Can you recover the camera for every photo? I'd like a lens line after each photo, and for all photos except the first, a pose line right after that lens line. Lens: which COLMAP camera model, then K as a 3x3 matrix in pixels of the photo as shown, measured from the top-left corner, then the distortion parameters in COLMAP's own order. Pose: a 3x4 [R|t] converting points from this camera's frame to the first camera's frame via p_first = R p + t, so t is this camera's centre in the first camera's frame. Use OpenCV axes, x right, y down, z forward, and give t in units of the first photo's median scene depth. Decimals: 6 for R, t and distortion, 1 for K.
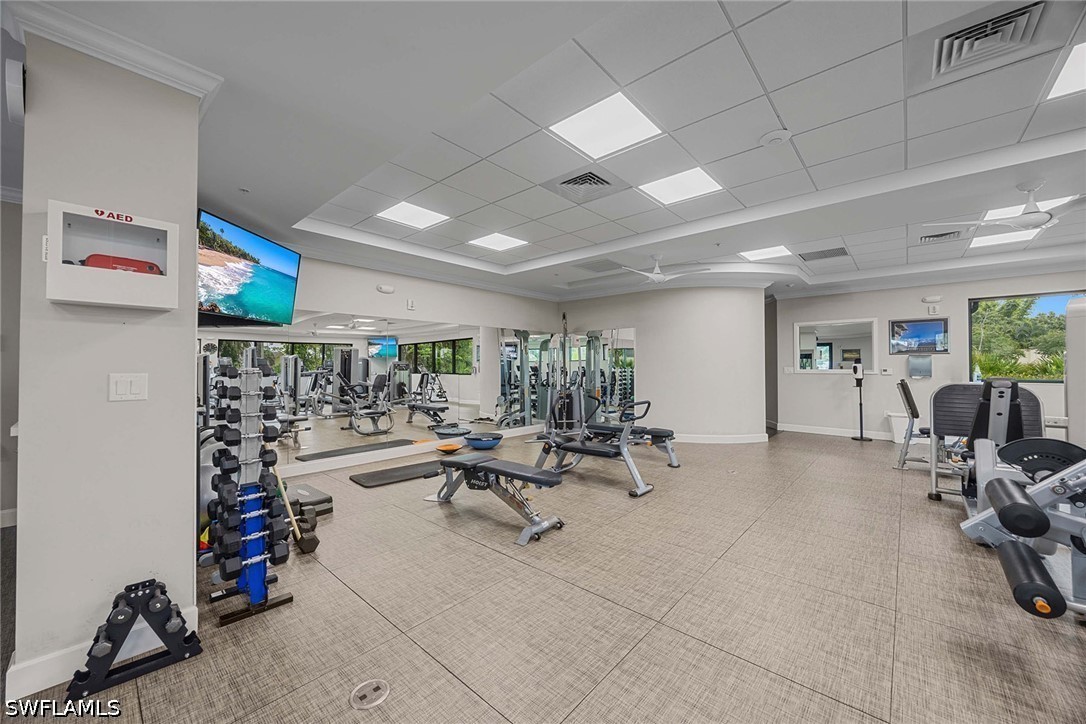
lens RADIAL K [[411.1, 0, 544.7], [0, 411.1, 362.1], [0, 0, 1]] dist [-0.001968, 0.000091]
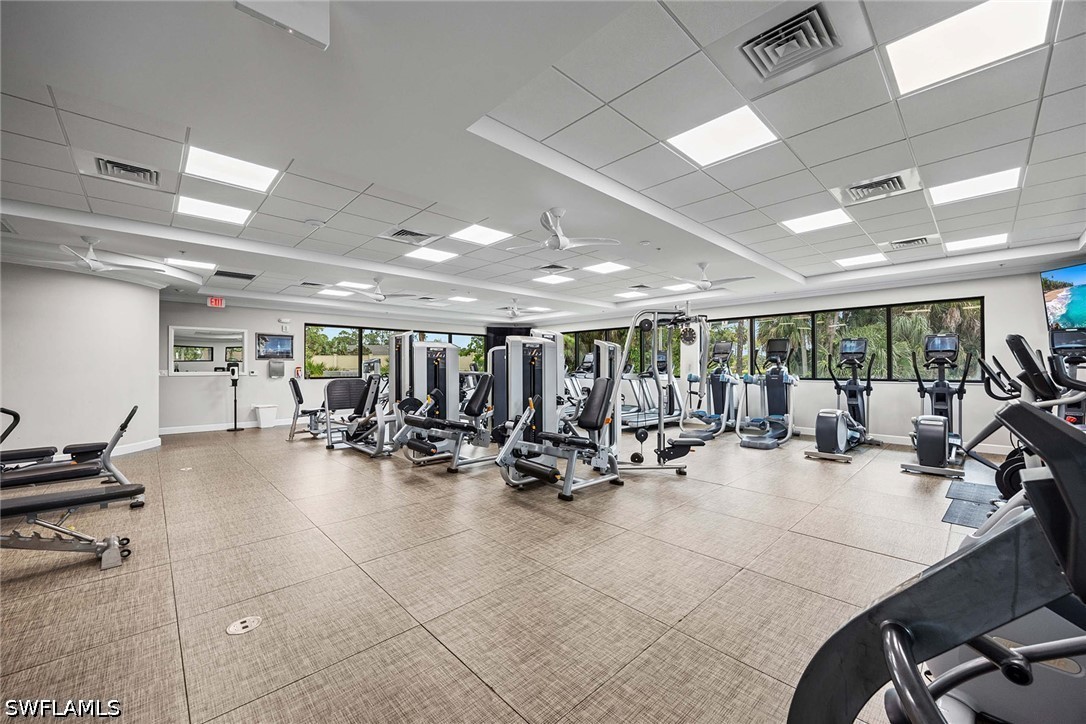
lens RADIAL K [[411.1, 0, 545.8], [0, 411.1, 364.9], [0, 0, 1]] dist [-0.001968, 0.000091]
pose [[0.093775, 0.005990, 0.995575, -0.346448], [-0.007069, 0.999961, -0.005350, -0.001539], [-0.995568, -0.006536, 0.093813, -0.012772]]
